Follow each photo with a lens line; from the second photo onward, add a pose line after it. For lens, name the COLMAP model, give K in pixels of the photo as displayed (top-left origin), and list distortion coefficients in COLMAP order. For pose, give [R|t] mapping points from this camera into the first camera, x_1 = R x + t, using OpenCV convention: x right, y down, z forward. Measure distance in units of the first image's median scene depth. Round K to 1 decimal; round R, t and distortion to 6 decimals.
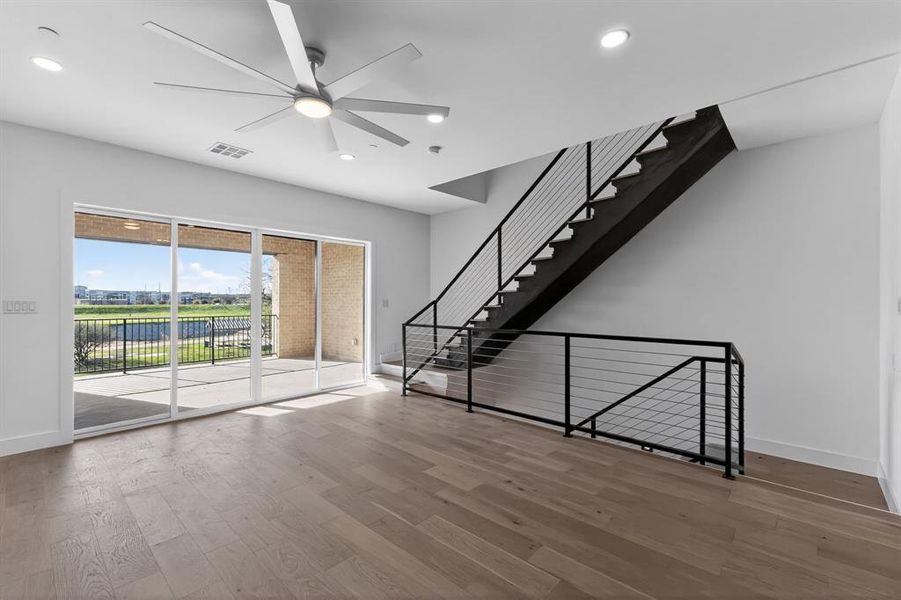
lens RADIAL K [[389.5, 0, 454.4], [0, 389.5, 297.2], [0, 0, 1]] dist [0.011960, -0.001298]
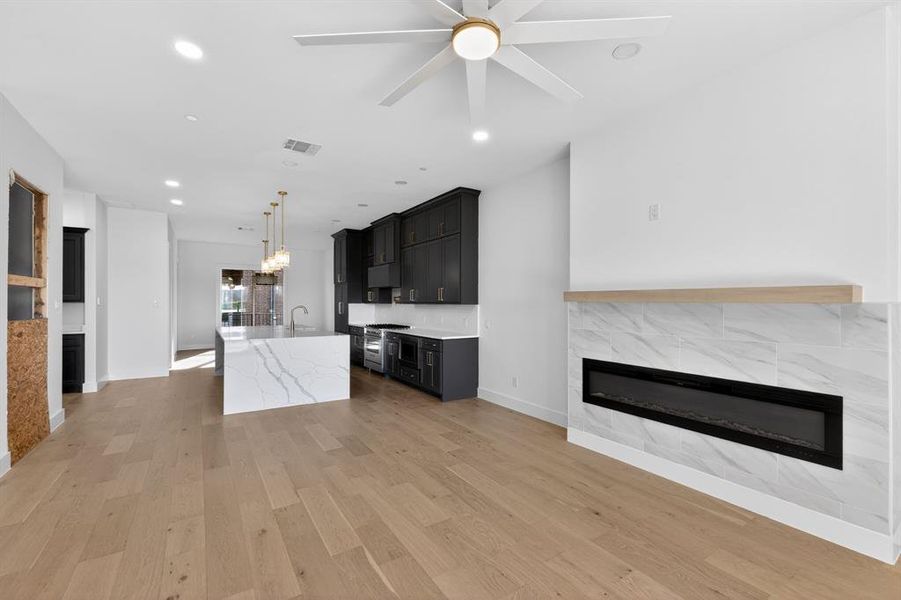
lens RADIAL K [[389.5, 0, 453.1], [0, 389.5, 302.1], [0, 0, 1]] dist [0.011960, -0.001298]
pose [[-0.969102, -0.003859, 0.246632, -0.131326], [-0.005553, 0.999966, -0.006177, 0.003700], [-0.246599, -0.007355, -0.969090, 0.451952]]
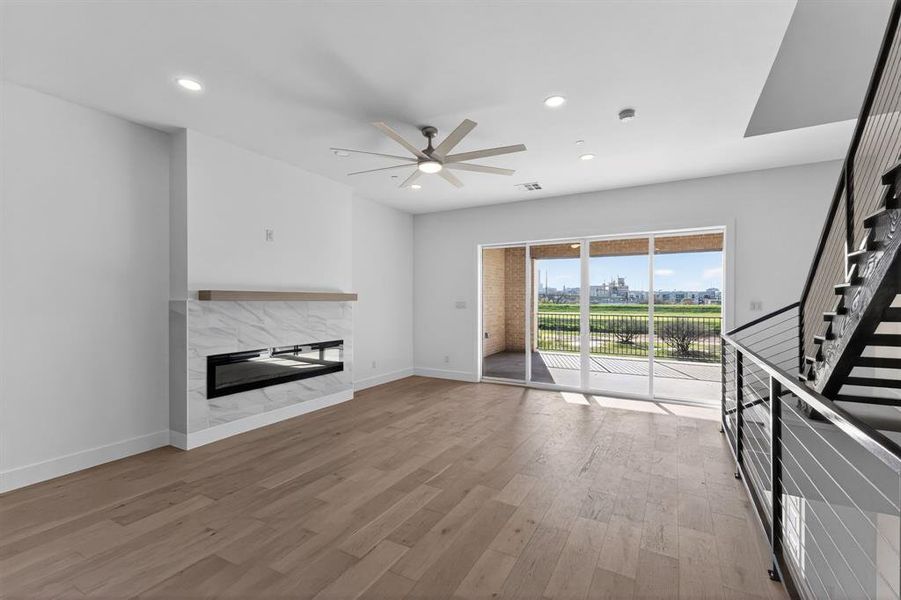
lens RADIAL K [[389.5, 0, 456.7], [0, 389.5, 301.8], [0, 0, 1]] dist [0.011960, -0.001298]
pose [[0.227835, 0.005948, -0.973682, 0.274510], [0.003296, 0.999971, 0.006879, -0.000261], [0.973694, -0.004776, 0.227809, 0.200797]]
